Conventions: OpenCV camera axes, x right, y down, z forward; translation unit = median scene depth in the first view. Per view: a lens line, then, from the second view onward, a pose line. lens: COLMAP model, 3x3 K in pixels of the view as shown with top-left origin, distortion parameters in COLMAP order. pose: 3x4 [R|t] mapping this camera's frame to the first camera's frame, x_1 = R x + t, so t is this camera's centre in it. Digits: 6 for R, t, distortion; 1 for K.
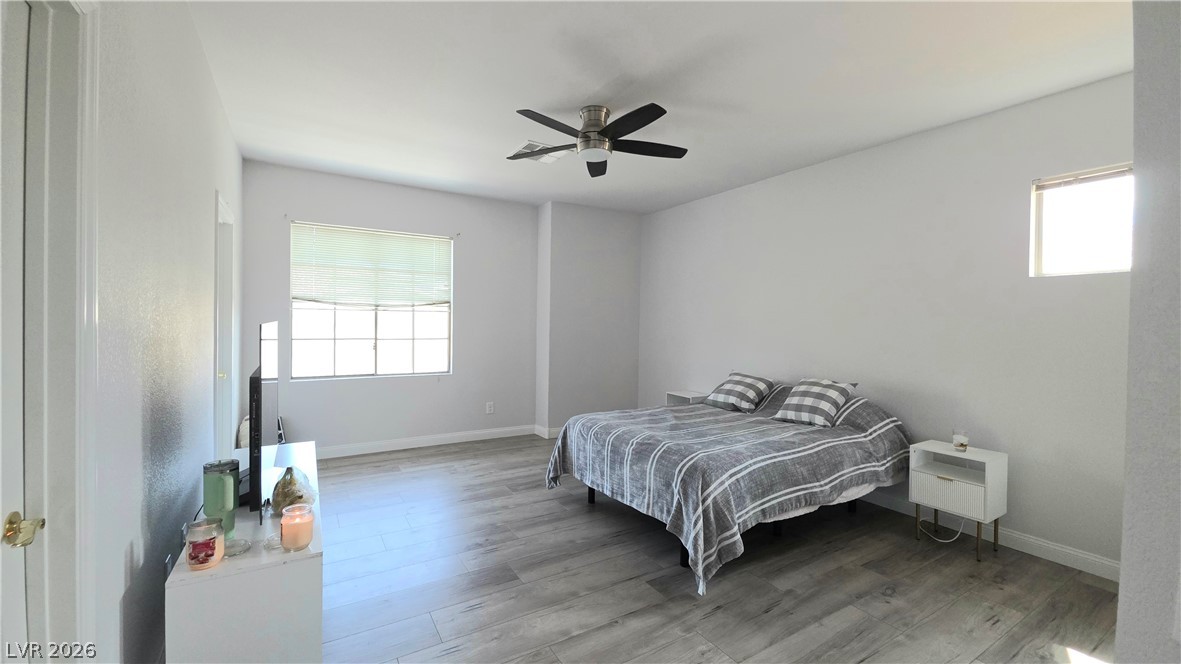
lens RADIAL K [[470.2, 0, 583.7], [0, 470.2, 328.2], [0, 0, 1]] dist [0.013176, -0.007897]
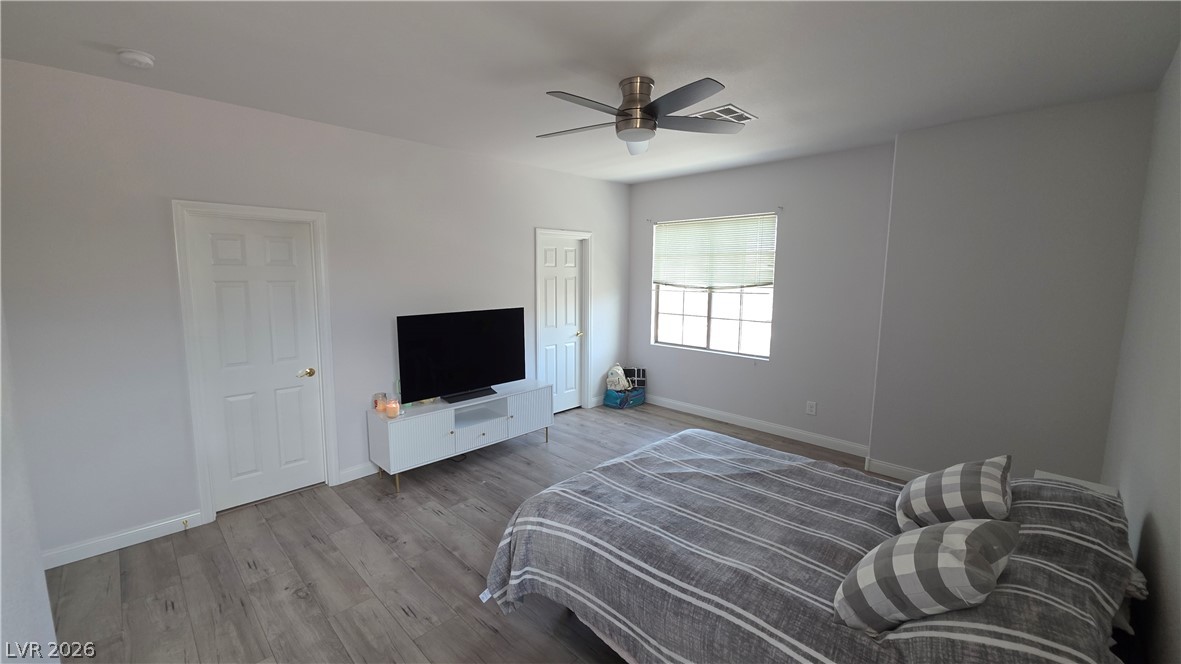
lens RADIAL K [[470.2, 0, 583.7], [0, 470.2, 328.2], [0, 0, 1]] dist [0.013176, -0.007897]
pose [[0.235832, 0.104402, -0.966169, 0.572038], [-0.004203, 0.994313, 0.106417, -0.069408], [0.971785, -0.021036, 0.234930, 0.447520]]
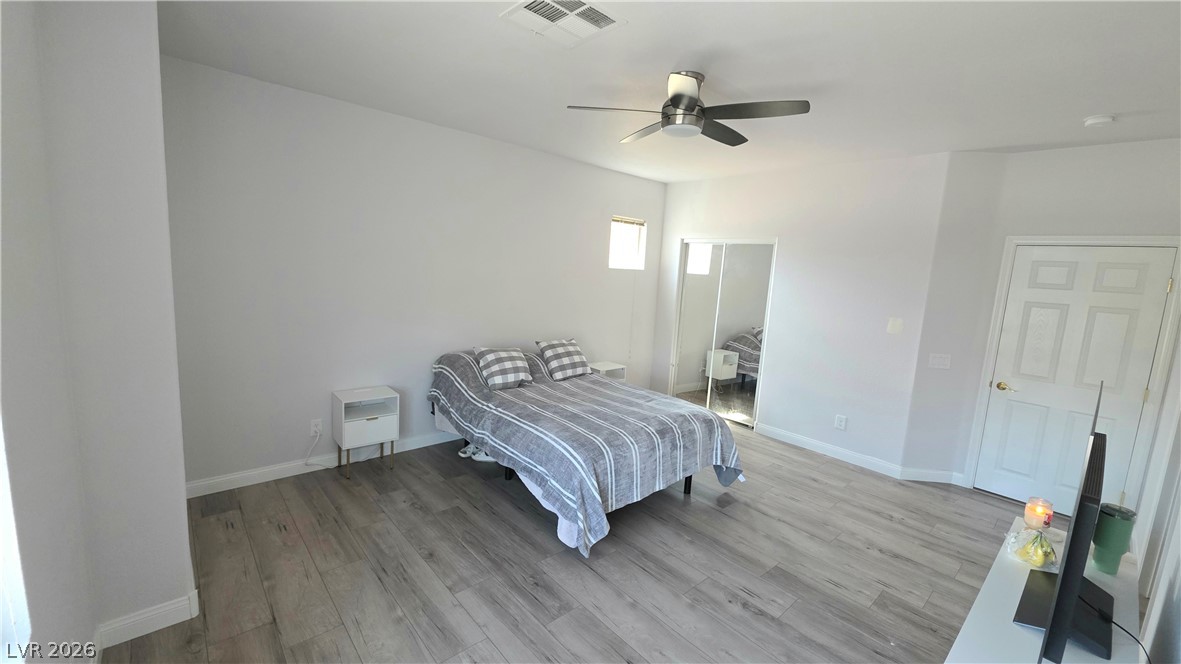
lens RADIAL K [[470.2, 0, 583.7], [0, 470.2, 328.2], [0, 0, 1]] dist [0.013176, -0.007897]
pose [[-0.181317, -0.163890, 0.969672, -0.540864], [-0.054572, 0.986173, 0.156475, -0.092694], [-0.981909, -0.024546, -0.187754, 0.857757]]
